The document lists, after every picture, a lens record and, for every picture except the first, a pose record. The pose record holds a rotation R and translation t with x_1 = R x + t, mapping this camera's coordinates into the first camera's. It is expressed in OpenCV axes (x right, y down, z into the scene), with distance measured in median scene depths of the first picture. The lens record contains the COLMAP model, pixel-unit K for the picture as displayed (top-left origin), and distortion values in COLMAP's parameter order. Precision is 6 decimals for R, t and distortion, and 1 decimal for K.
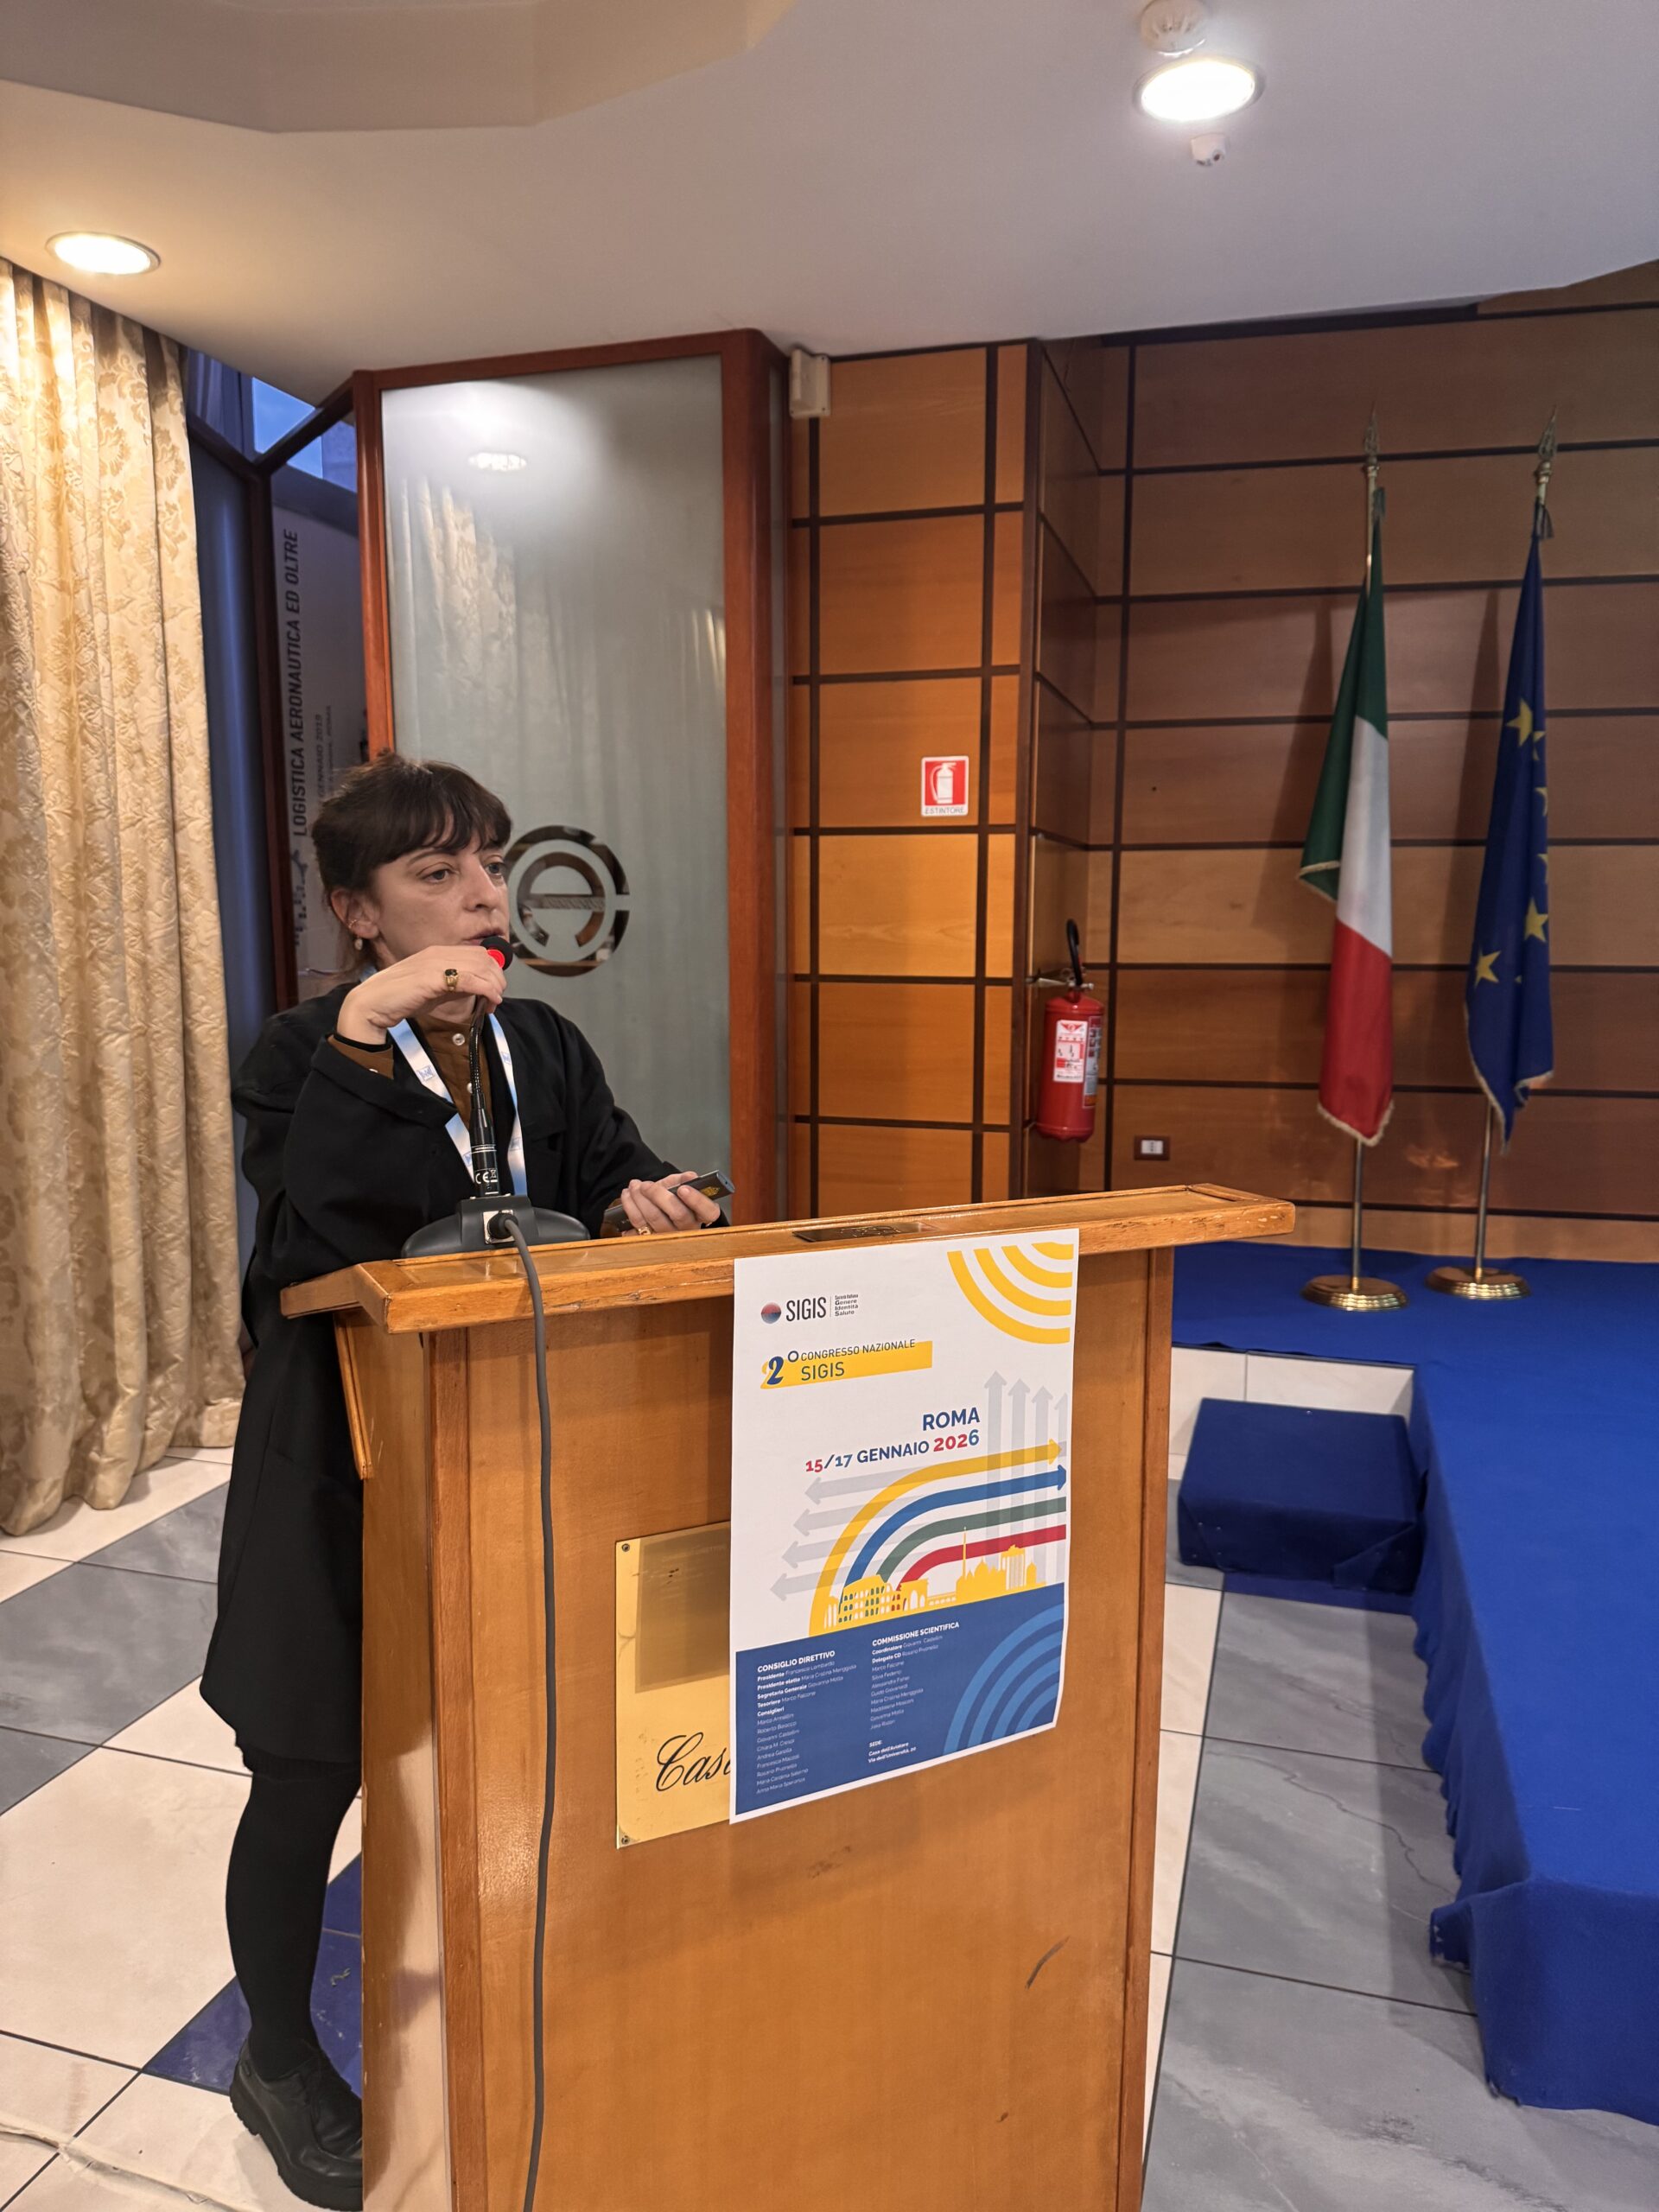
lens RADIAL K [[1583.9, 0, 814.6], [0, 1583.9, 1117.2], [0, 0, 1]] dist [0.080813, -0.093824]
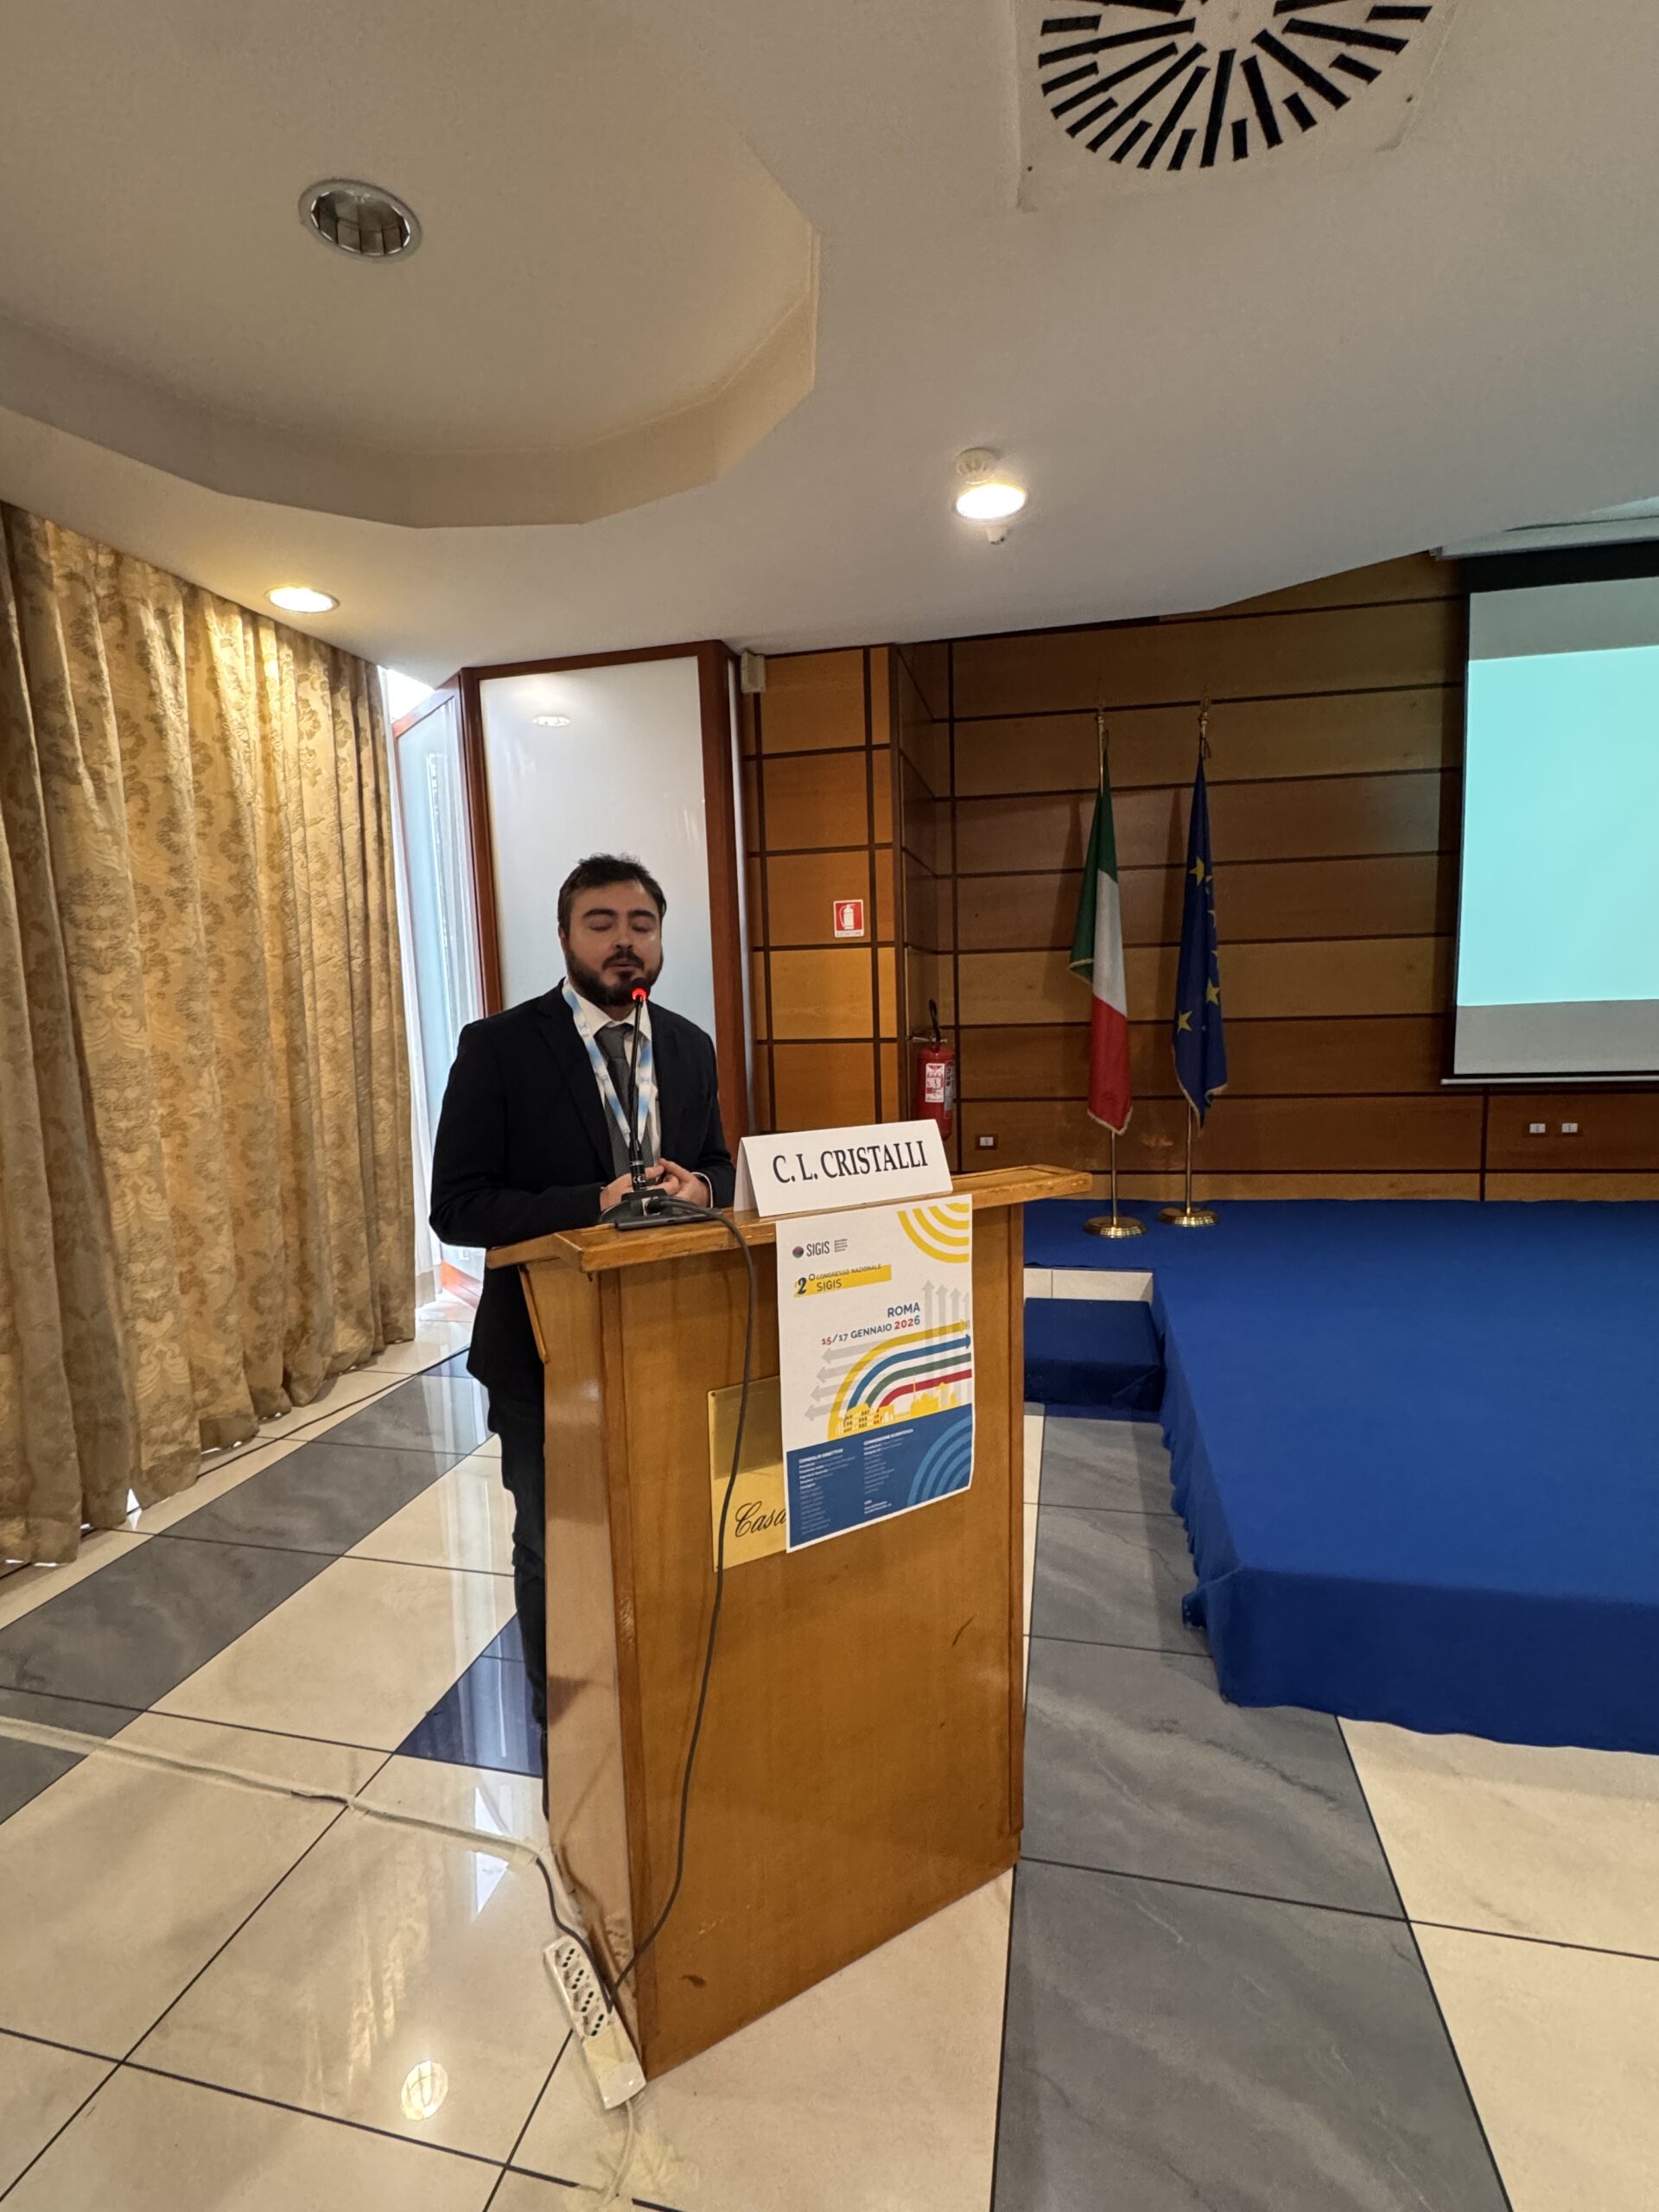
lens RADIAL K [[1049.3, 0, 822.4], [0, 1049.3, 1108.2], [0, 0, 1]] dist [-0.004090, 0.003690]
pose [[0.997062, -0.040178, 0.065214, -0.019773], [0.041409, 0.998986, -0.017643, -0.002556], [-0.064439, 0.020291, 0.997715, -0.034702]]
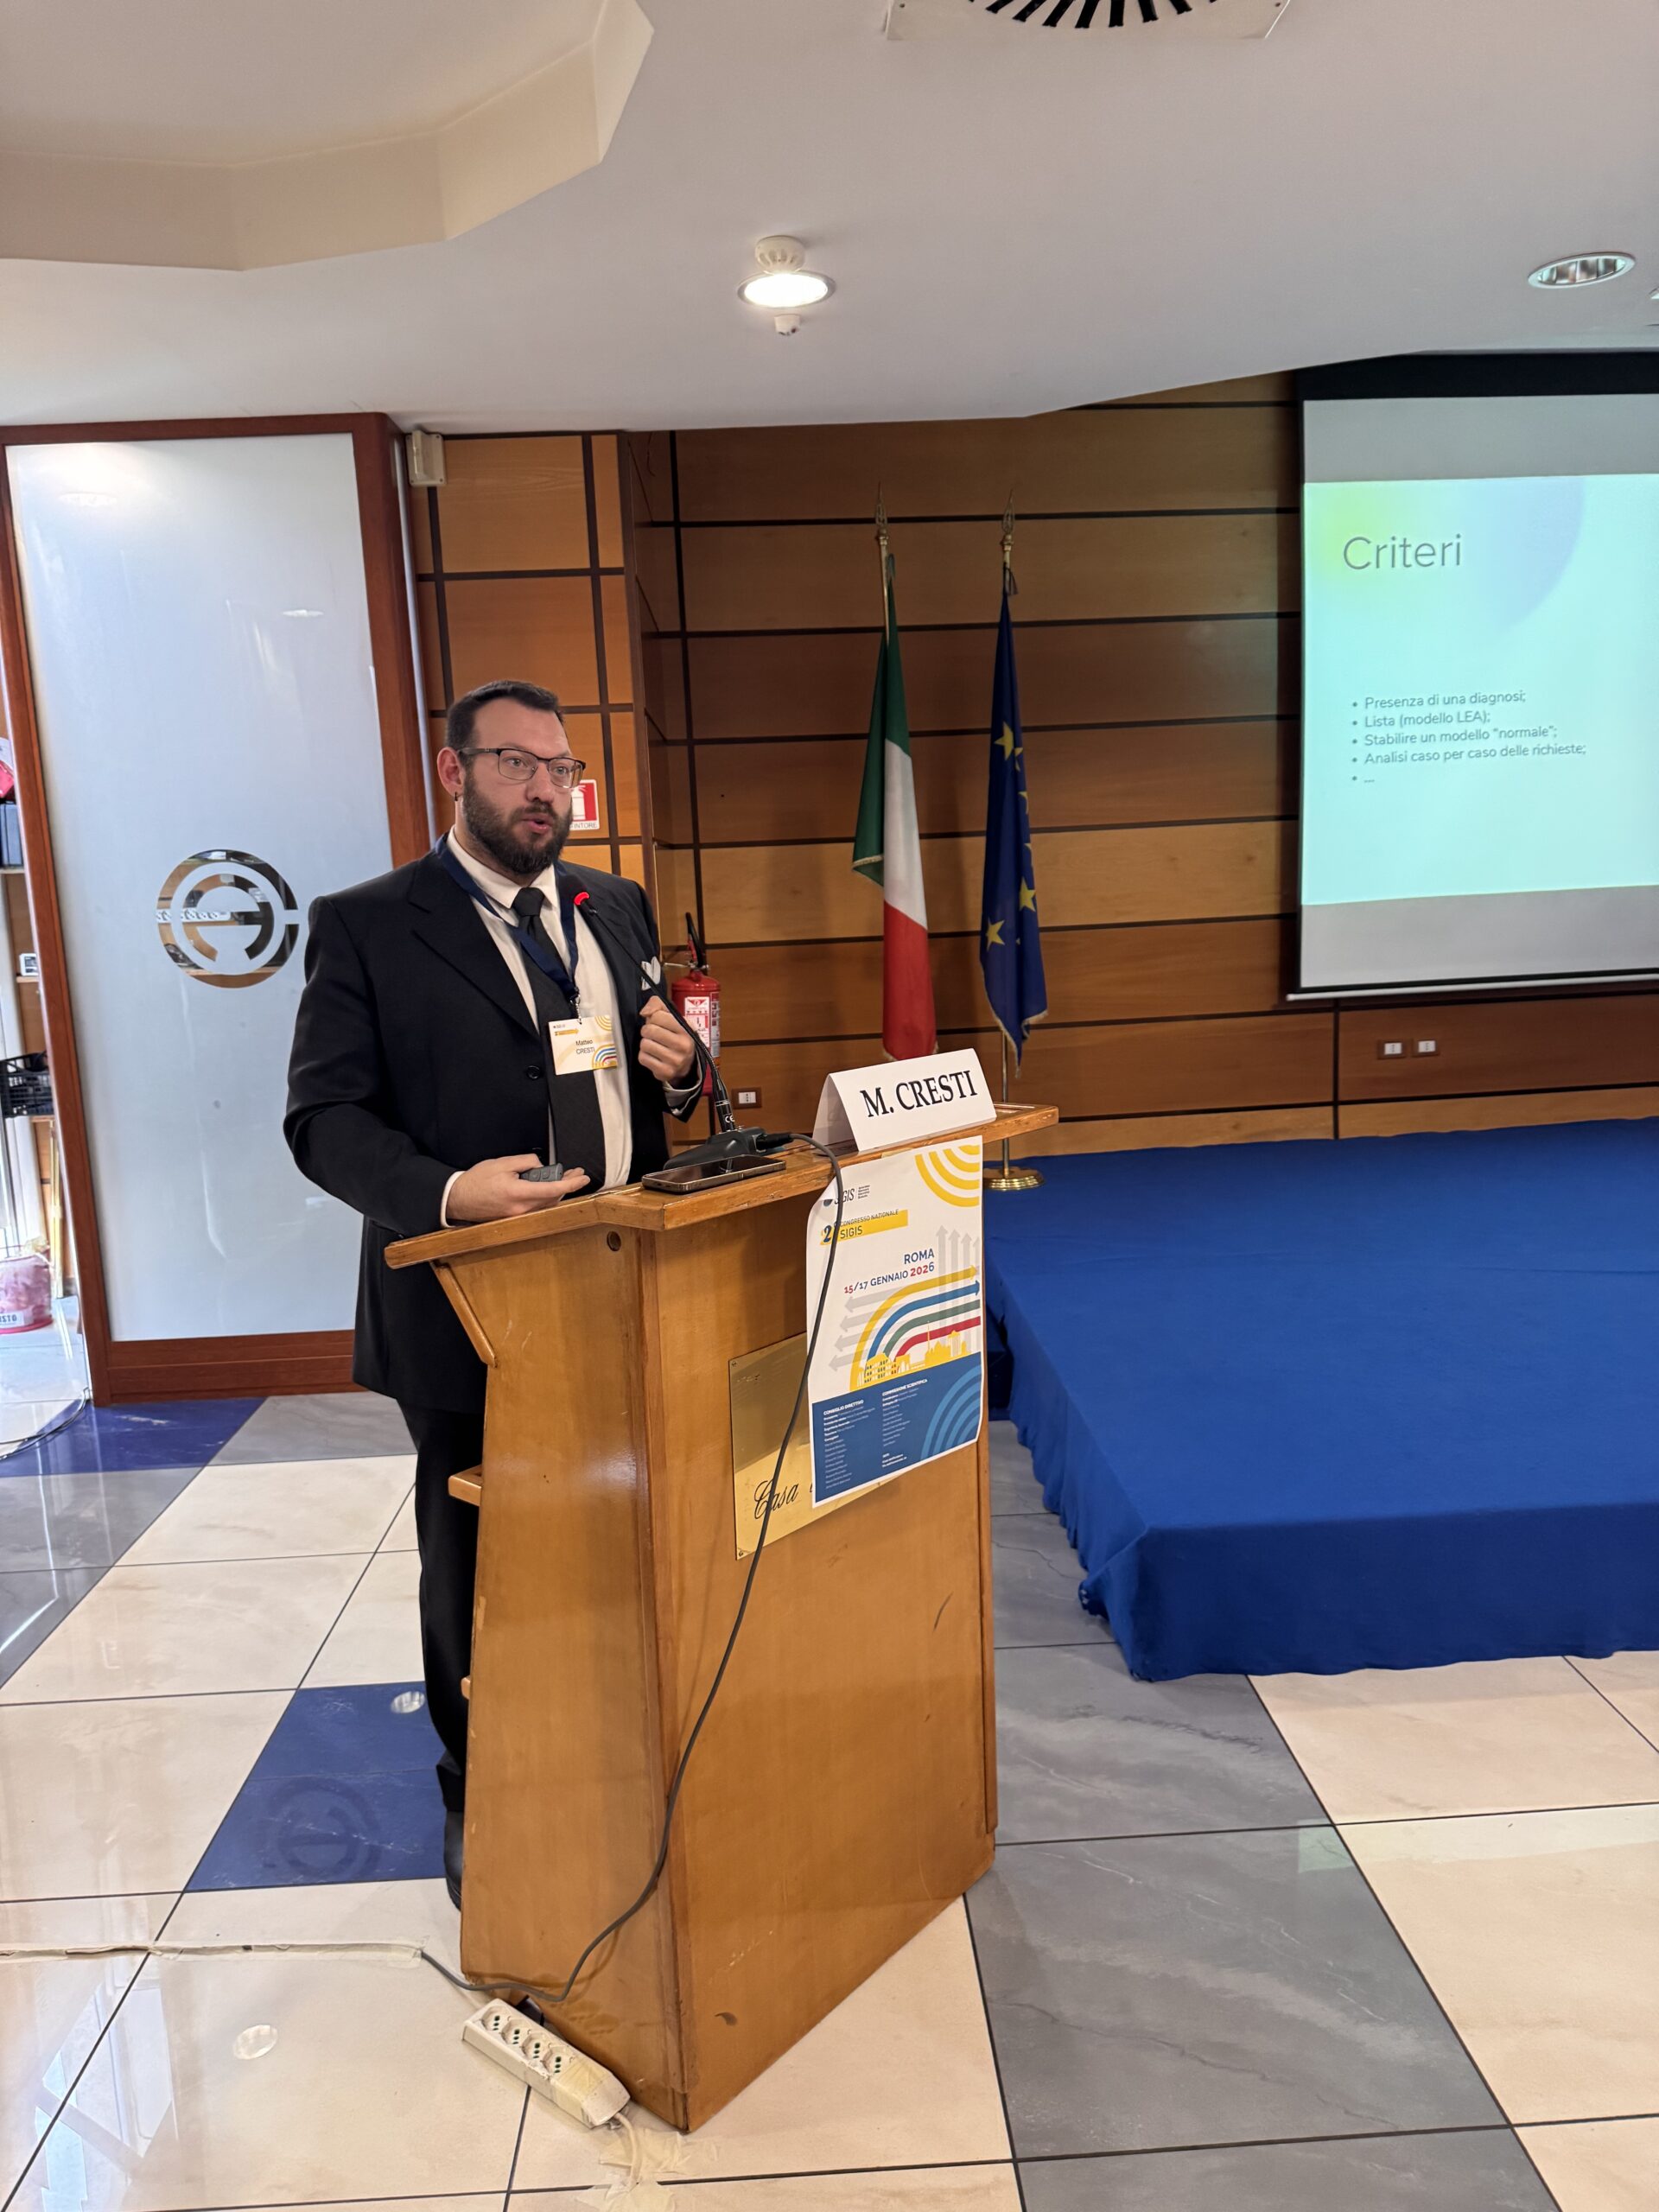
lens RADIAL K [[1583.9, 0, 792.6], [0, 1583.9, 1111.9], [0, 0, 1]] dist [0.080813, -0.093824]
pose [[0.942642, -0.094443, 0.320166, -0.168184], [0.088596, 0.995527, 0.032817, -0.008187], [-0.321833, -0.002570, 0.946793, -0.162906]]
